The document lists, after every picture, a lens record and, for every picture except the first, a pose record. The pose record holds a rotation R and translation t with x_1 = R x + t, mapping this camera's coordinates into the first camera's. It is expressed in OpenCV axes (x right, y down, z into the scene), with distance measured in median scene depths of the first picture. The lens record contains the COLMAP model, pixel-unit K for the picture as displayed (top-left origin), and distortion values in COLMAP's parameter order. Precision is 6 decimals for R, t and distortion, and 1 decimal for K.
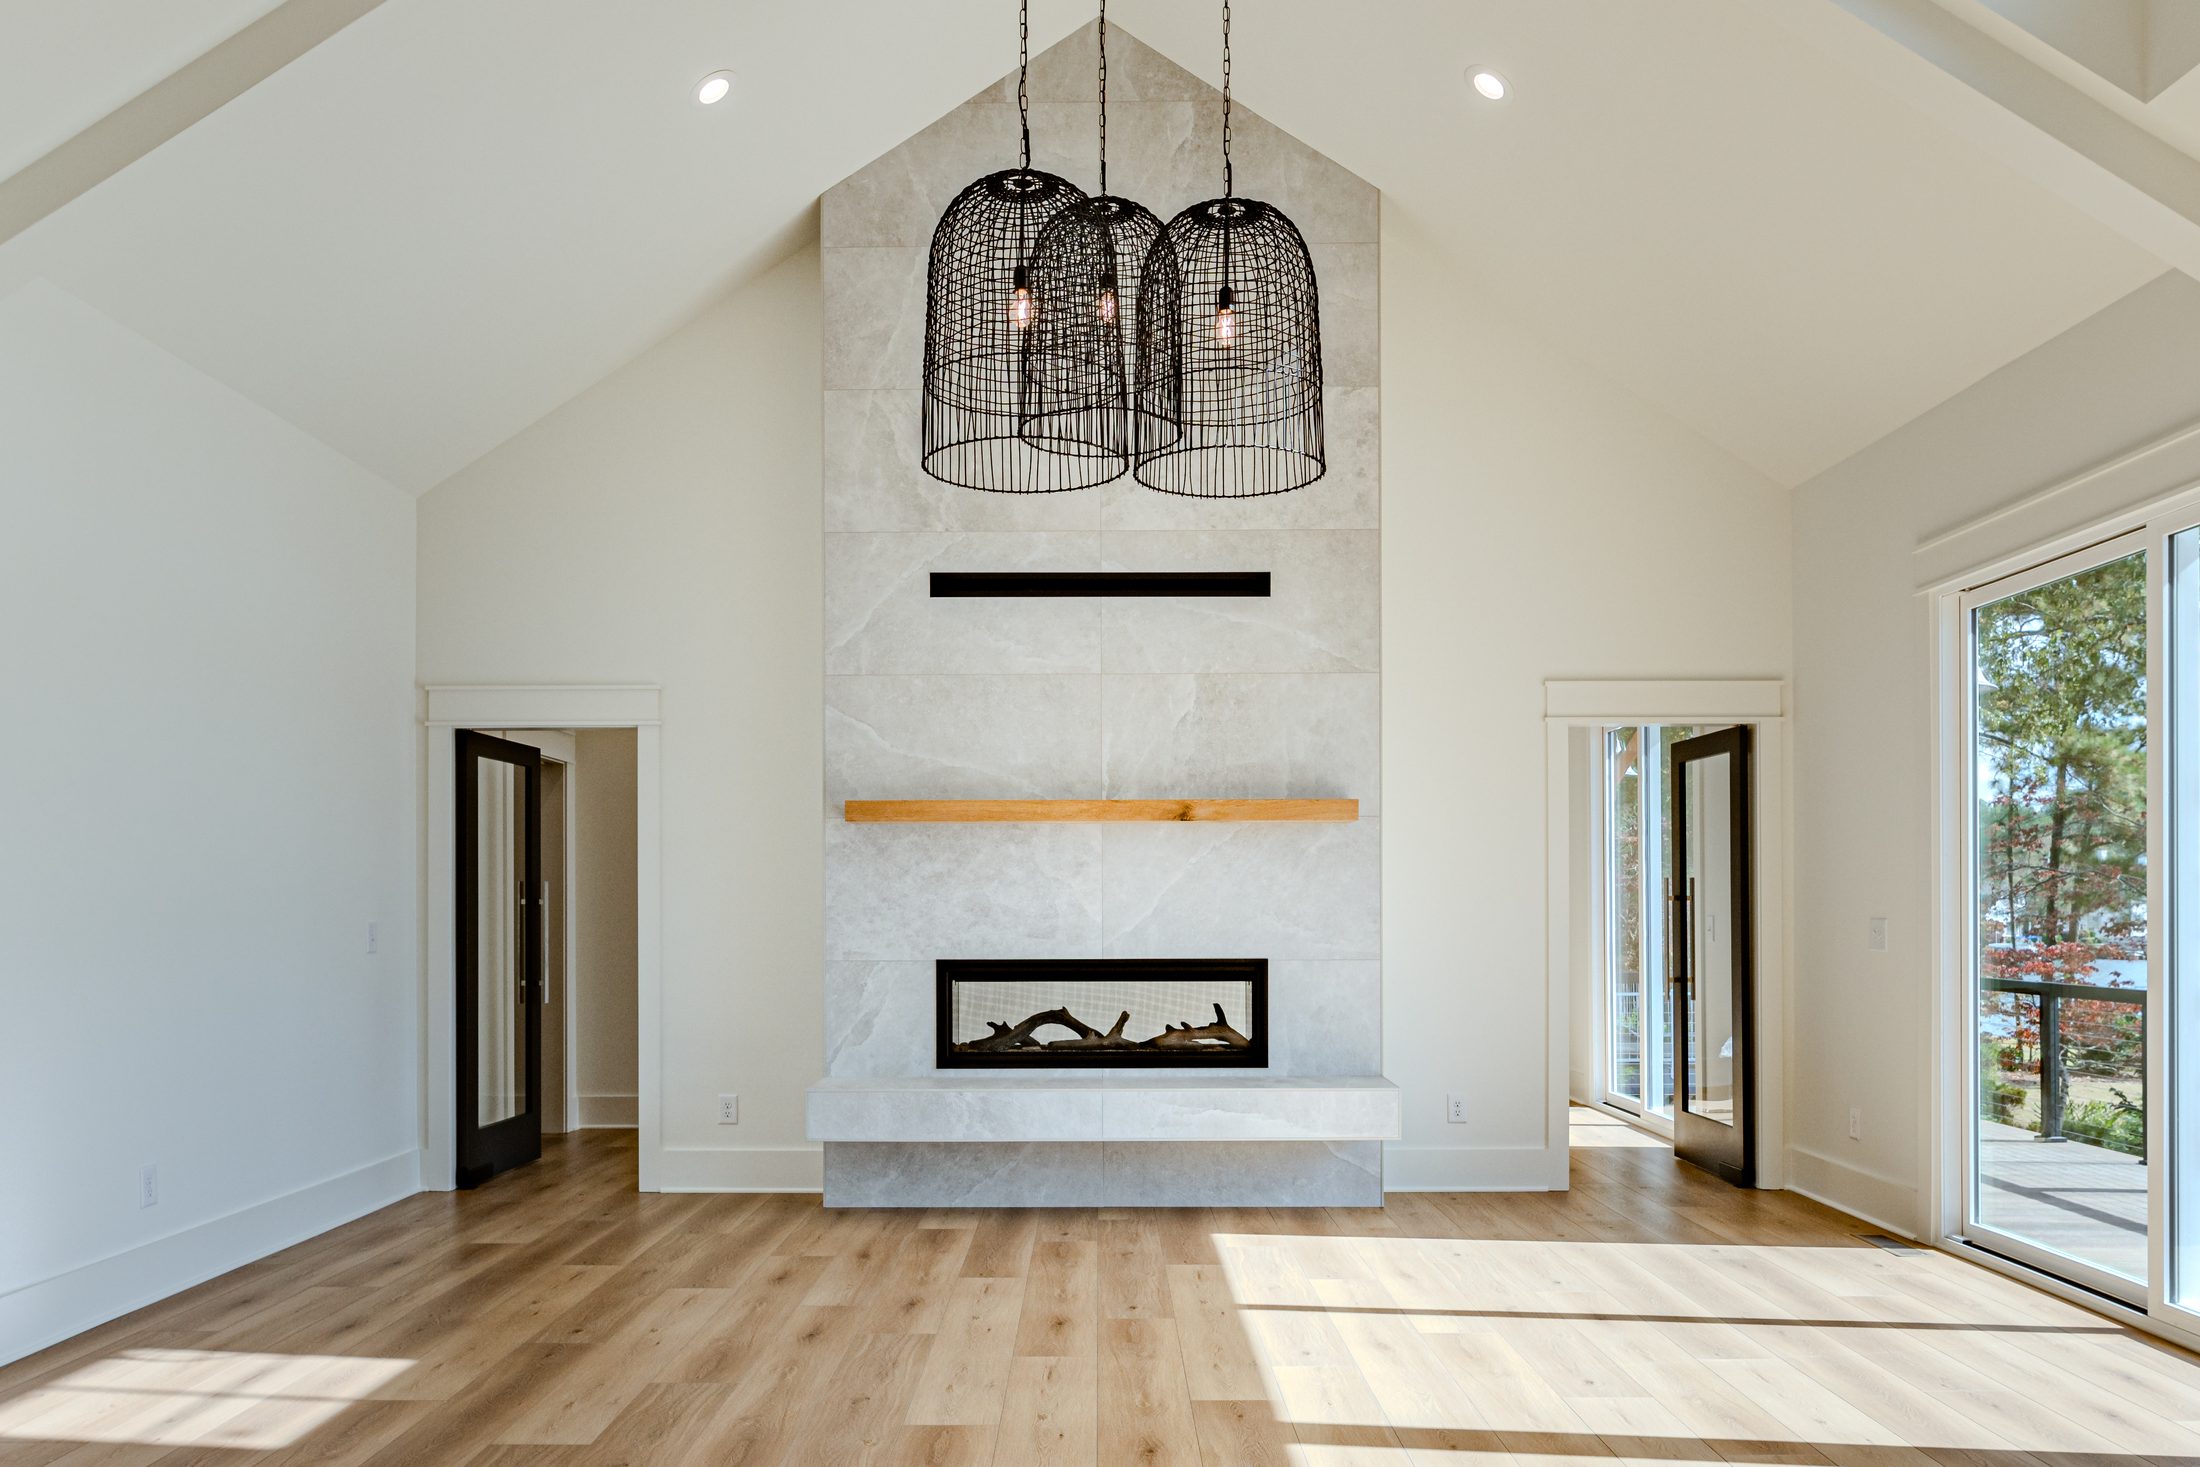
lens RADIAL K [[1595.3, 0, 1092.2], [0, 1595.3, 904.6], [0, 0, 1]] dist [-0.002341, 0.000713]
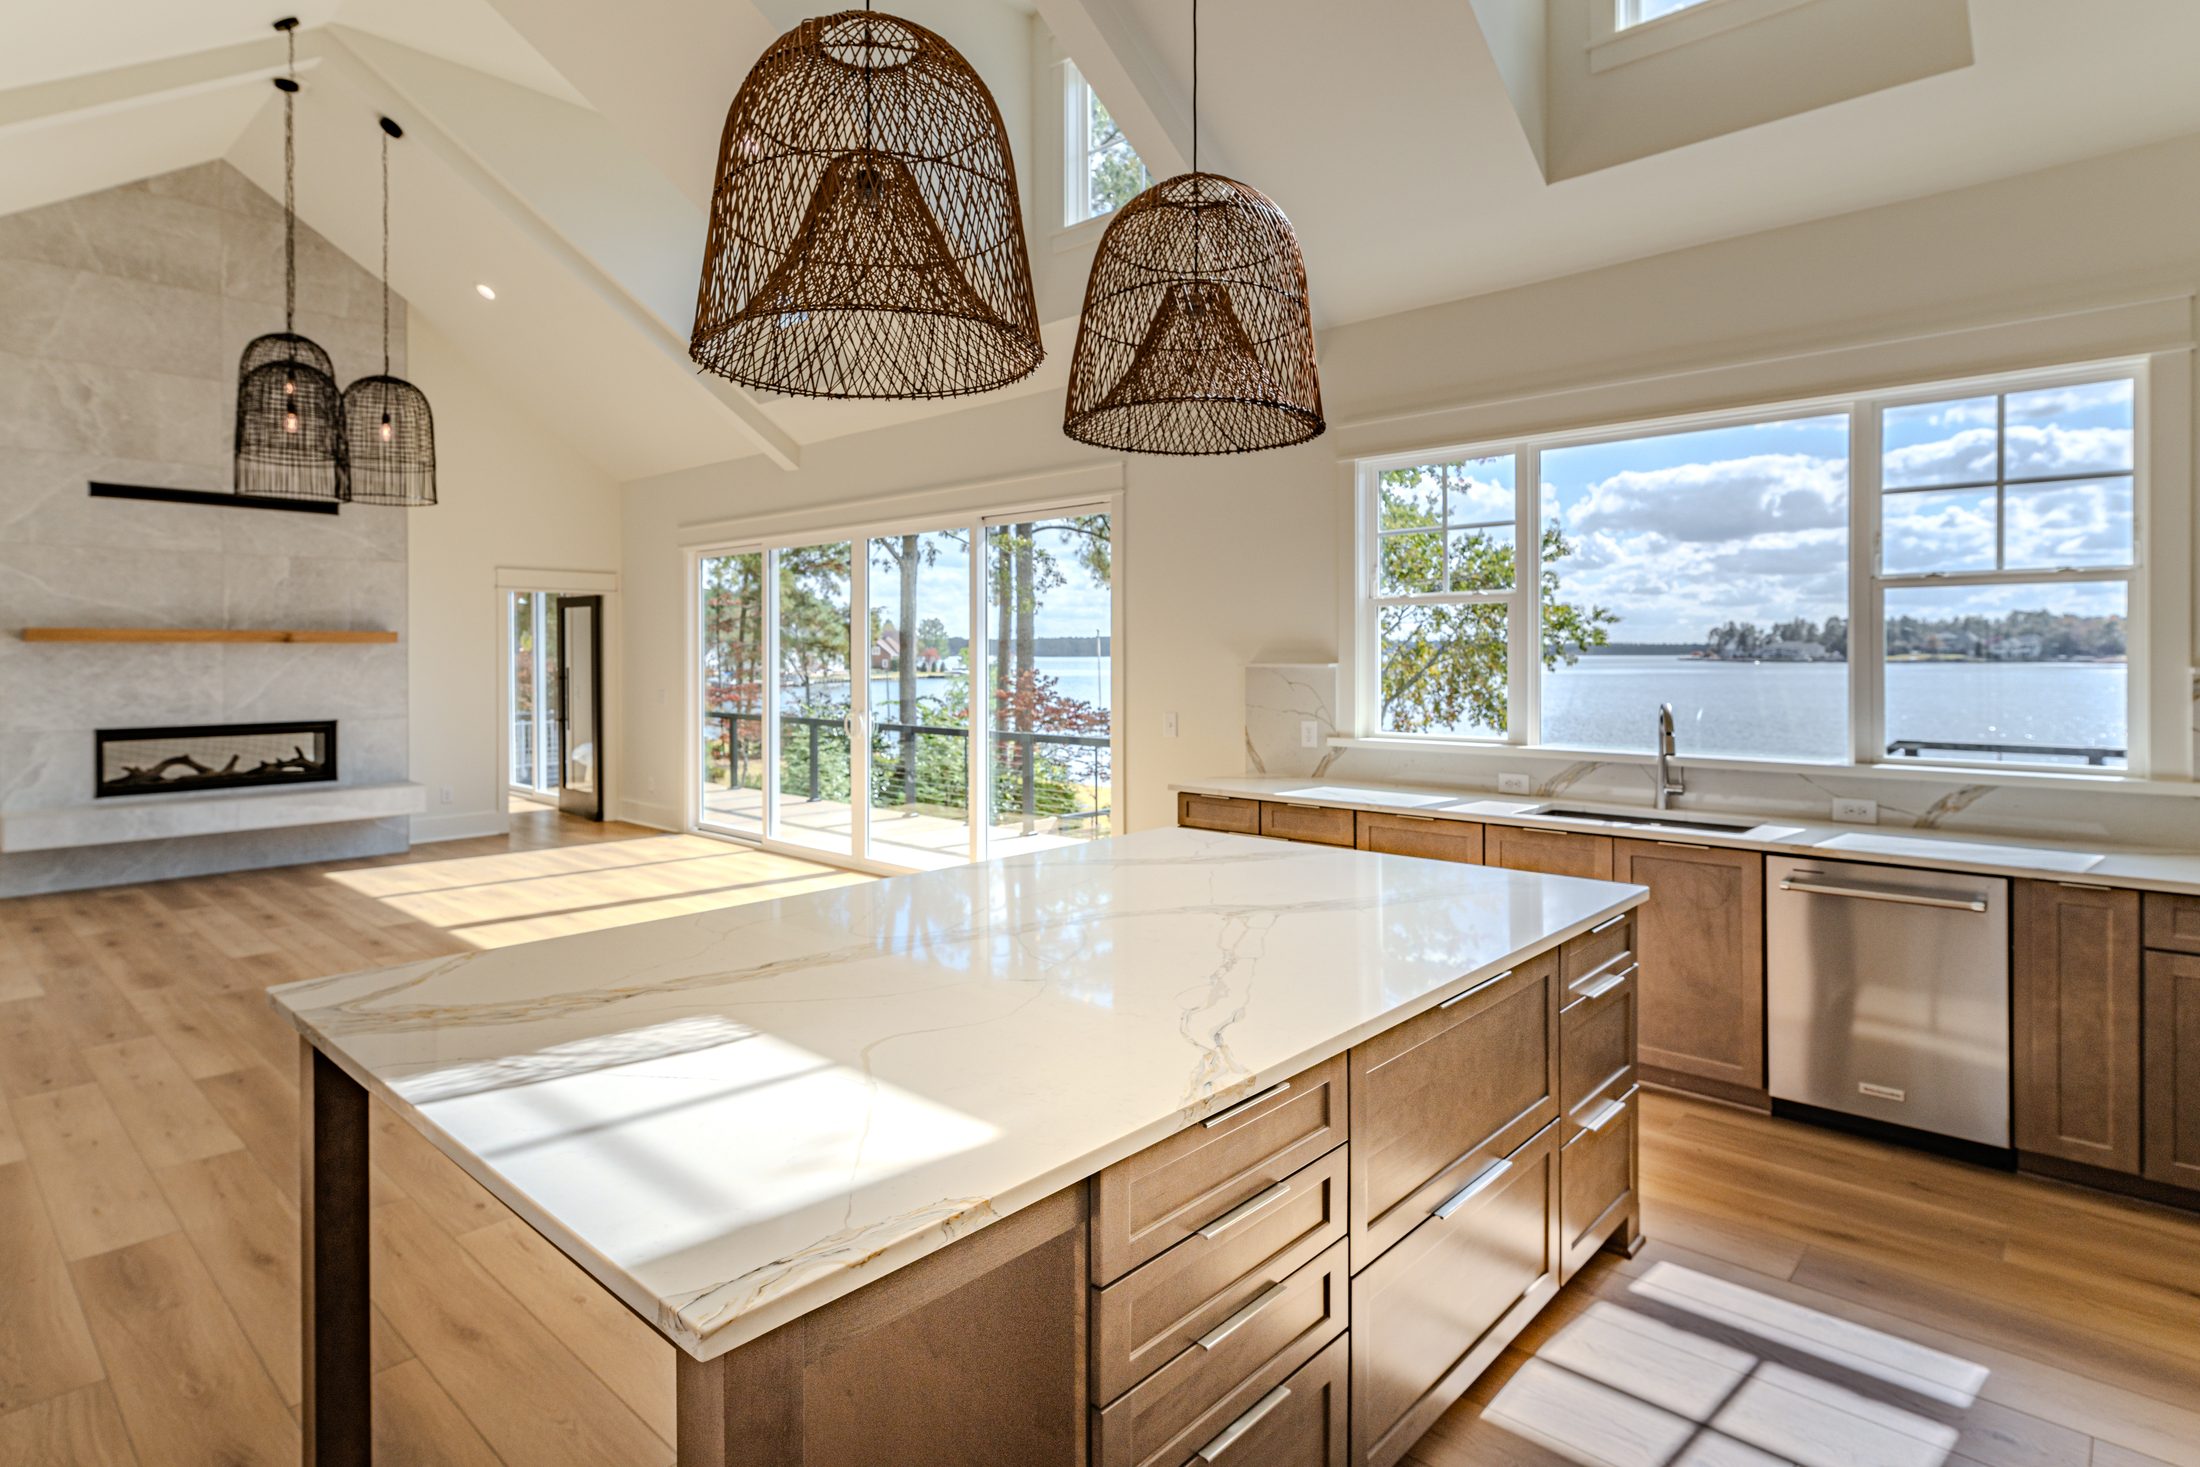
lens RADIAL K [[1155.9, 0, 1064.1], [0, 1155.9, 654.4], [0, 0, 1]] dist [-0.000907, -0.001419]
pose [[0.687503, -0.000709, 0.726182, -0.265946], [0.000331, 1.000000, 0.000663, -0.039064], [-0.726182, -0.000215, 0.687503, -0.468145]]
